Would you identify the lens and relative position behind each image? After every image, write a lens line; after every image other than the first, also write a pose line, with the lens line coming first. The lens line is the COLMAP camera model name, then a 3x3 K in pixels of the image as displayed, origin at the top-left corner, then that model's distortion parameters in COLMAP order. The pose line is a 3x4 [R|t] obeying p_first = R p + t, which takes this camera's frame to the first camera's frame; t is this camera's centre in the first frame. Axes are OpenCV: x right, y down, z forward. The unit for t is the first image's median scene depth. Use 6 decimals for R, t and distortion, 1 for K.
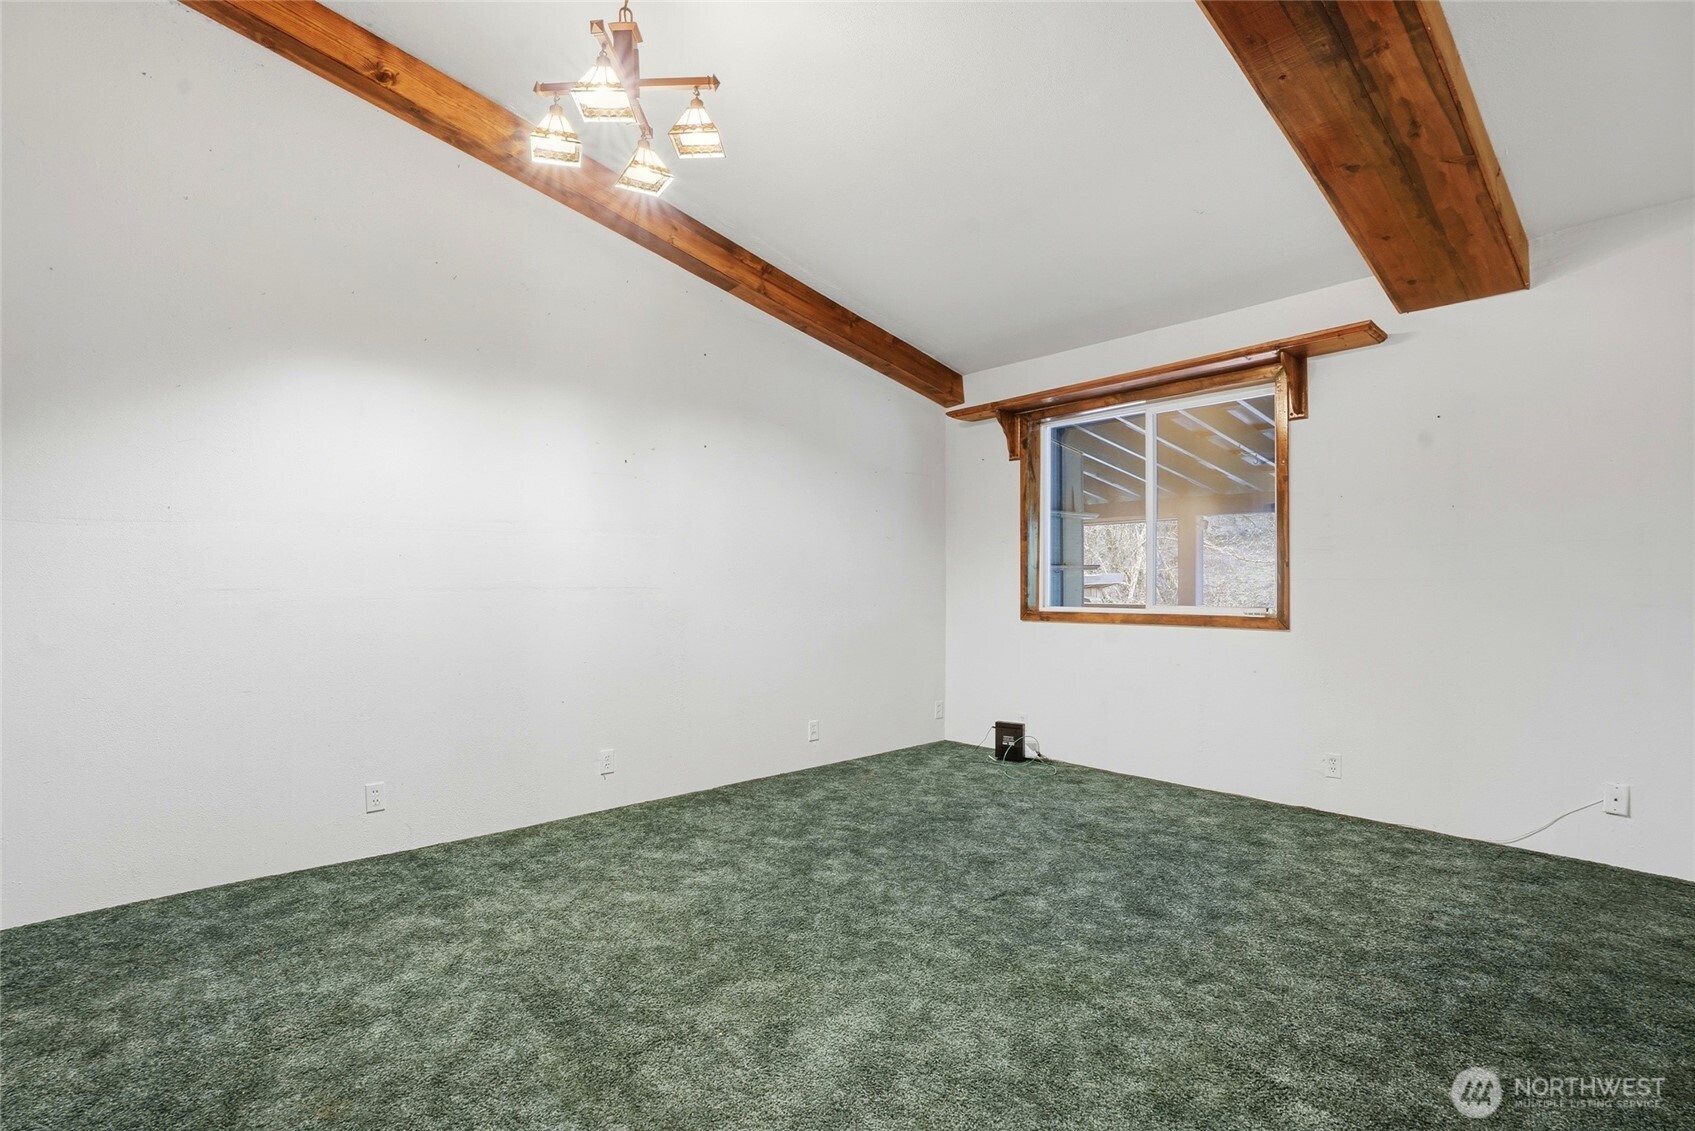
lens RADIAL K [[799.1, 0, 848.0], [0, 799.1, 554.0], [0, 0, 1]] dist [-0.076910, 0.024727]
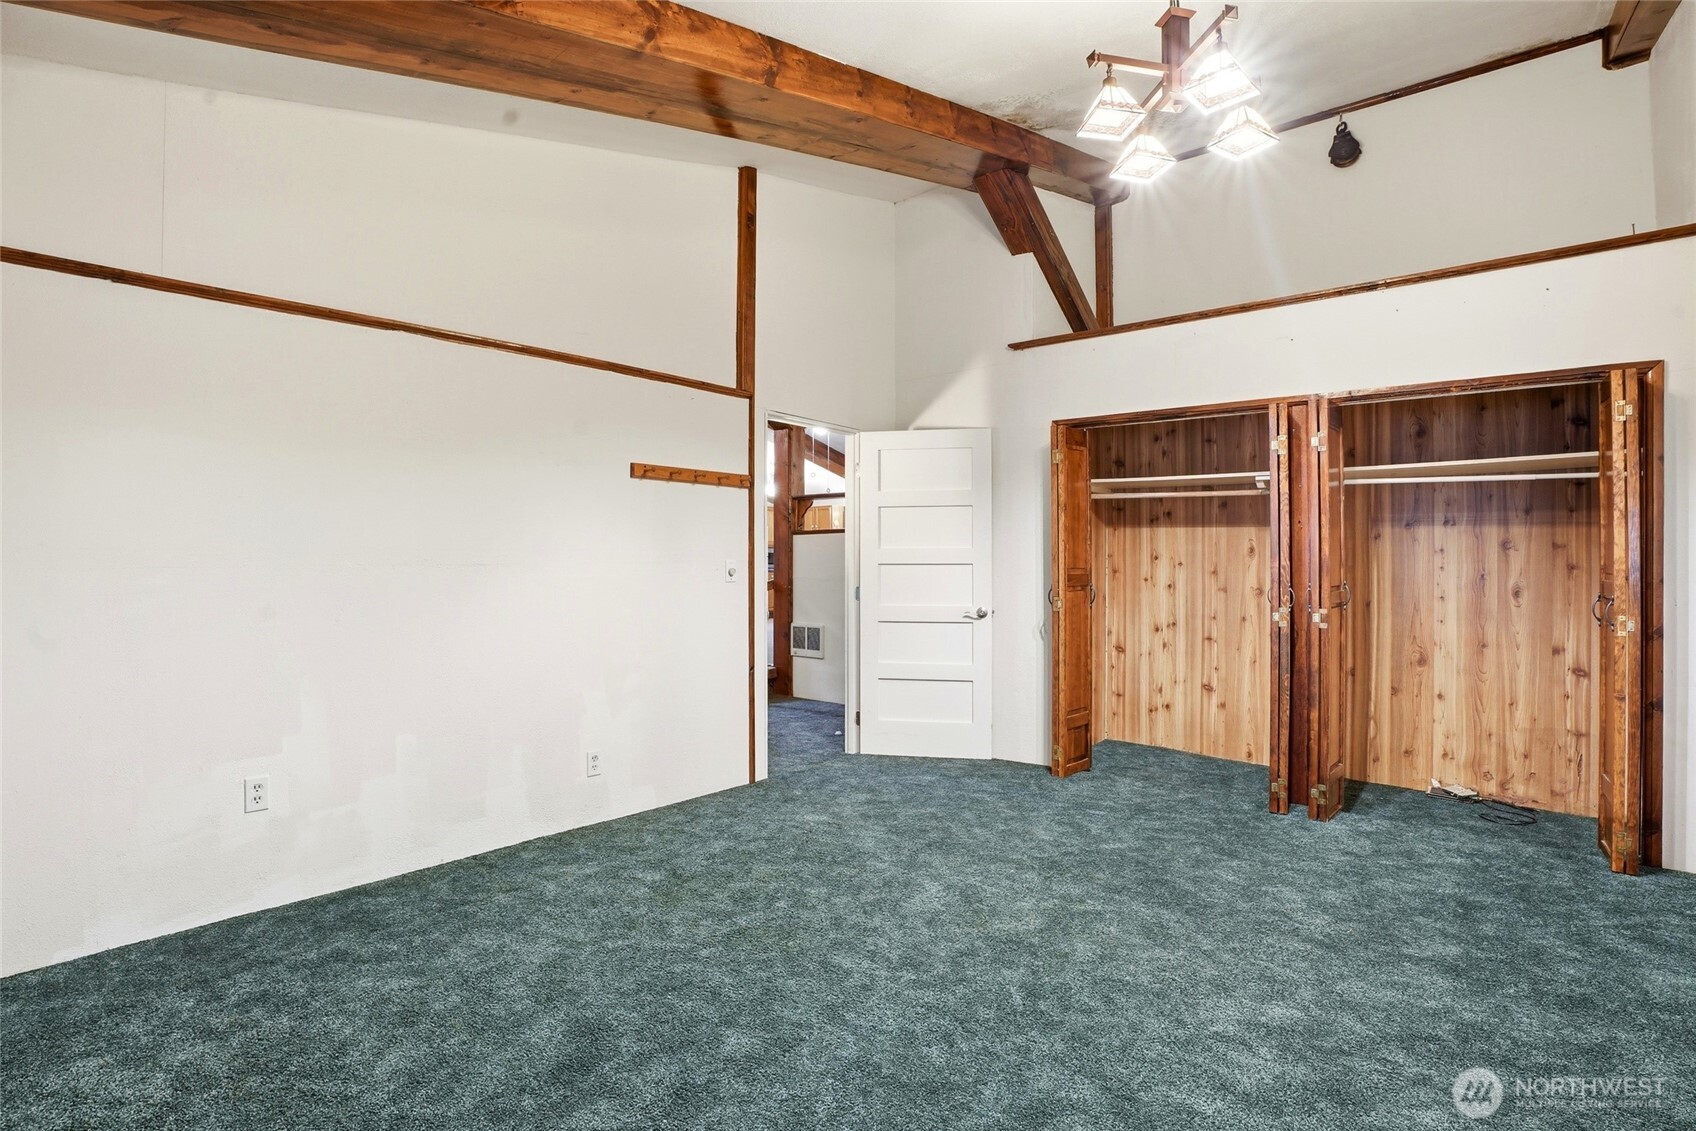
lens RADIAL K [[799.6, 0, 848.5], [0, 799.6, 554.0], [0, 0, 1]] dist [-0.076910, 0.024727]
pose [[-0.989343, 0.005560, -0.145499, 0.273181], [0.011600, 0.999104, -0.040696, 0.039911], [0.145142, -0.041951, -0.988521, 1.968862]]
